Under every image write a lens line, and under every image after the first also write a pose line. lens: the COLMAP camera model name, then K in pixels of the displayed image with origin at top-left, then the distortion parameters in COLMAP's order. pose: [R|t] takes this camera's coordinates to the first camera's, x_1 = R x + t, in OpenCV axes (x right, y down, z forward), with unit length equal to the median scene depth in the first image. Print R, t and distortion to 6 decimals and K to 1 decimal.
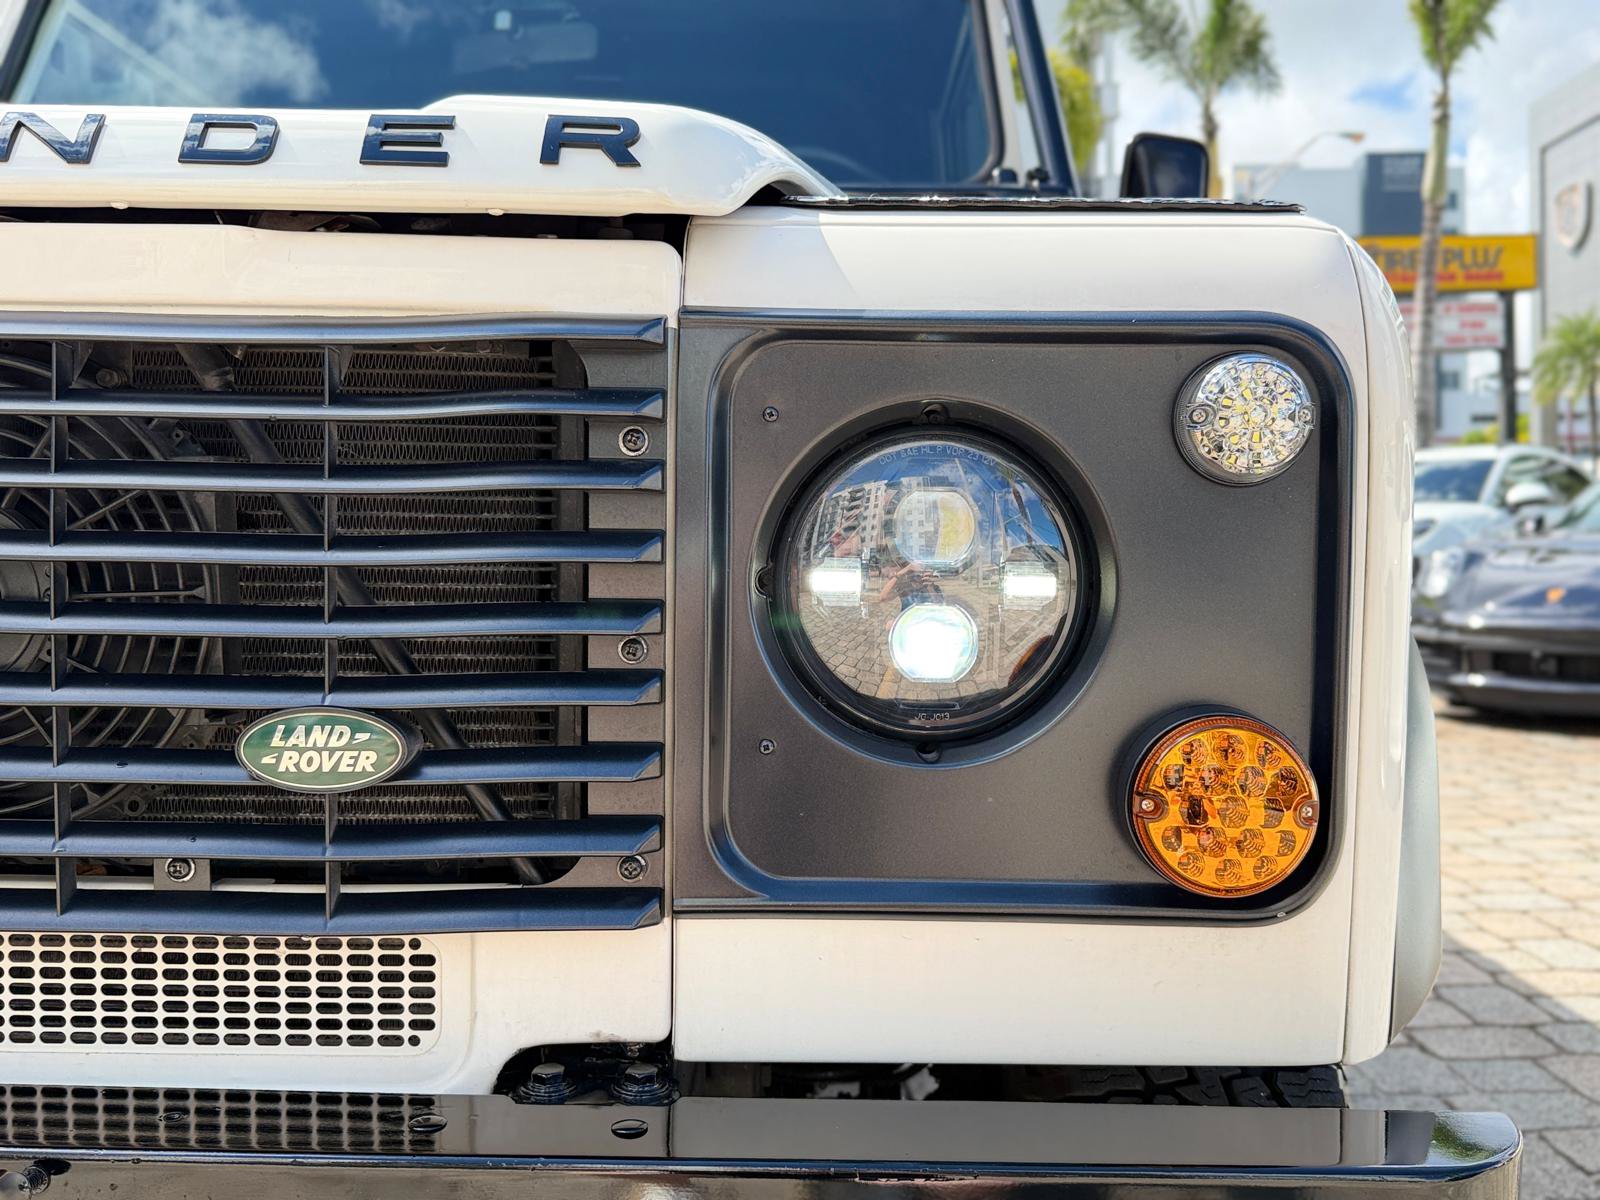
lens RADIAL K [[1487.9, 0, 806.2], [0, 1487.9, 602.0], [0, 0, 1]] dist [0.172056, -0.354373]
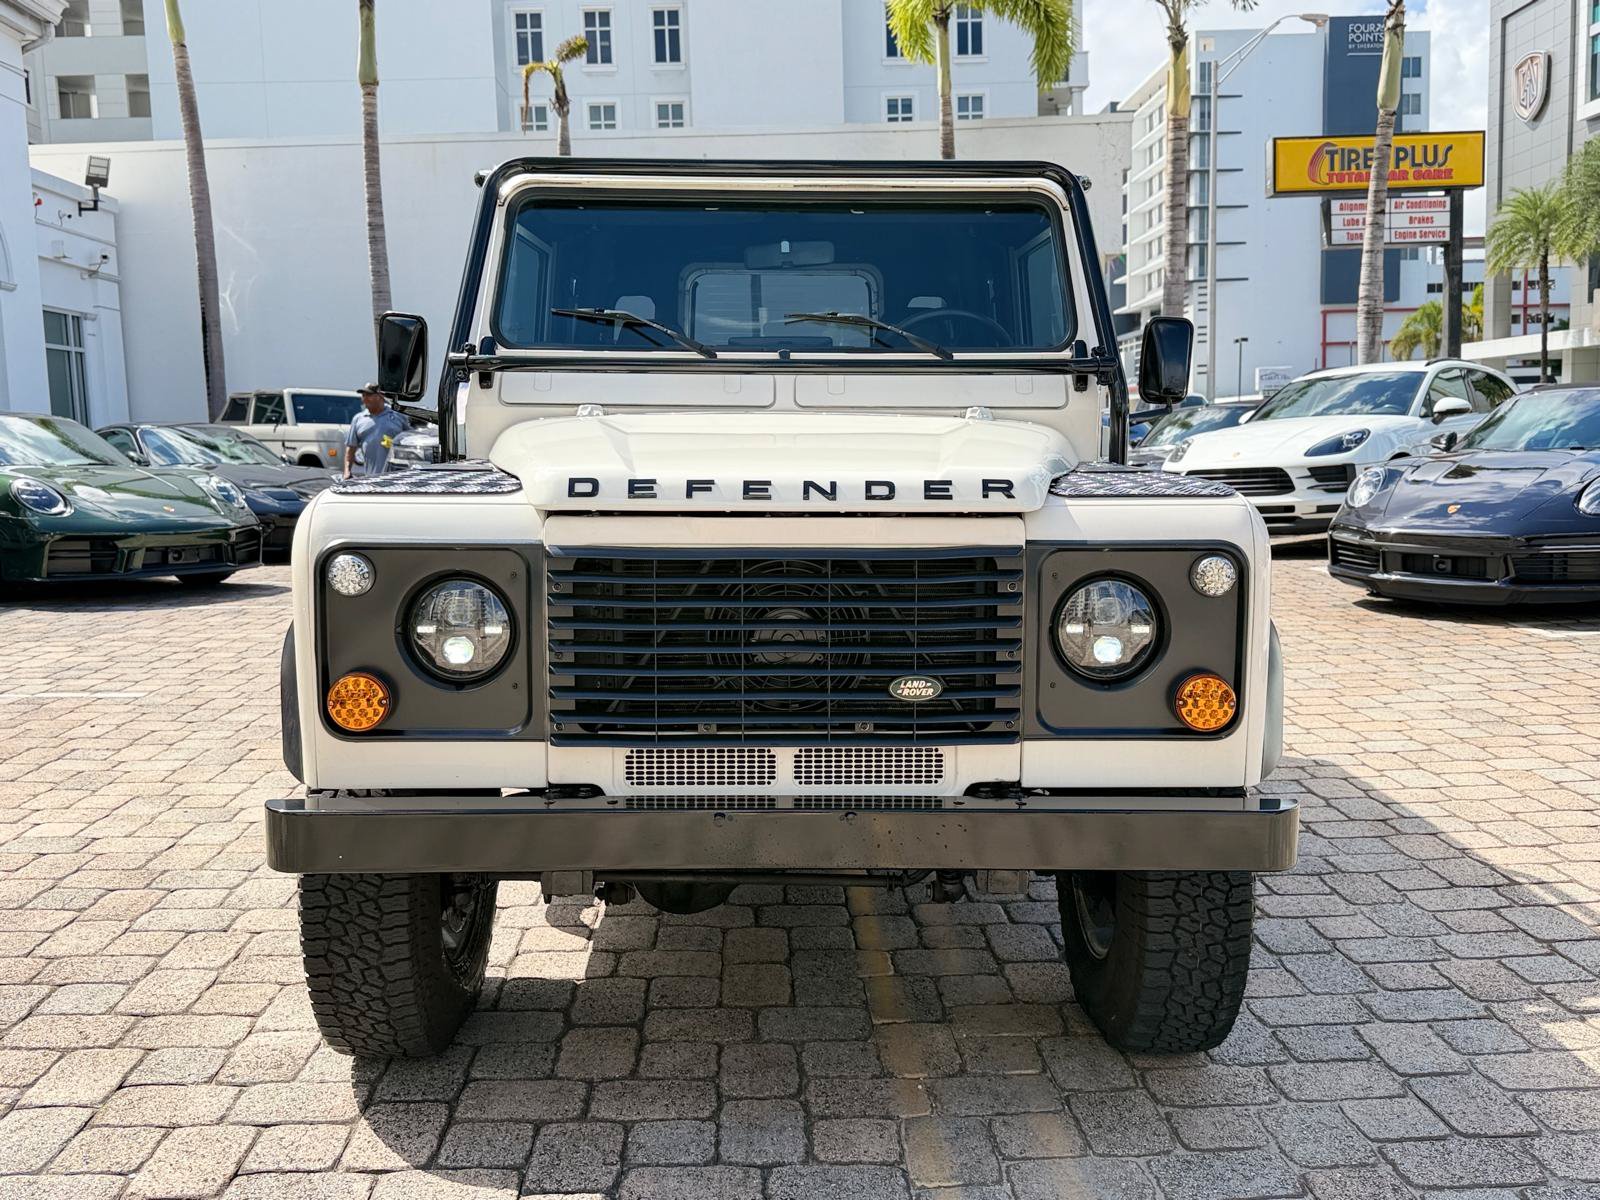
lens RADIAL K [[1487.9, 0, 806.2], [0, 1487.9, 602.0], [0, 0, 1]] dist [0.172056, -0.354373]
pose [[0.999610, -0.014262, 0.023990, -0.176652], [0.012176, 0.996311, 0.084952, -0.098663], [-0.025113, -0.084627, 0.996096, -0.587238]]
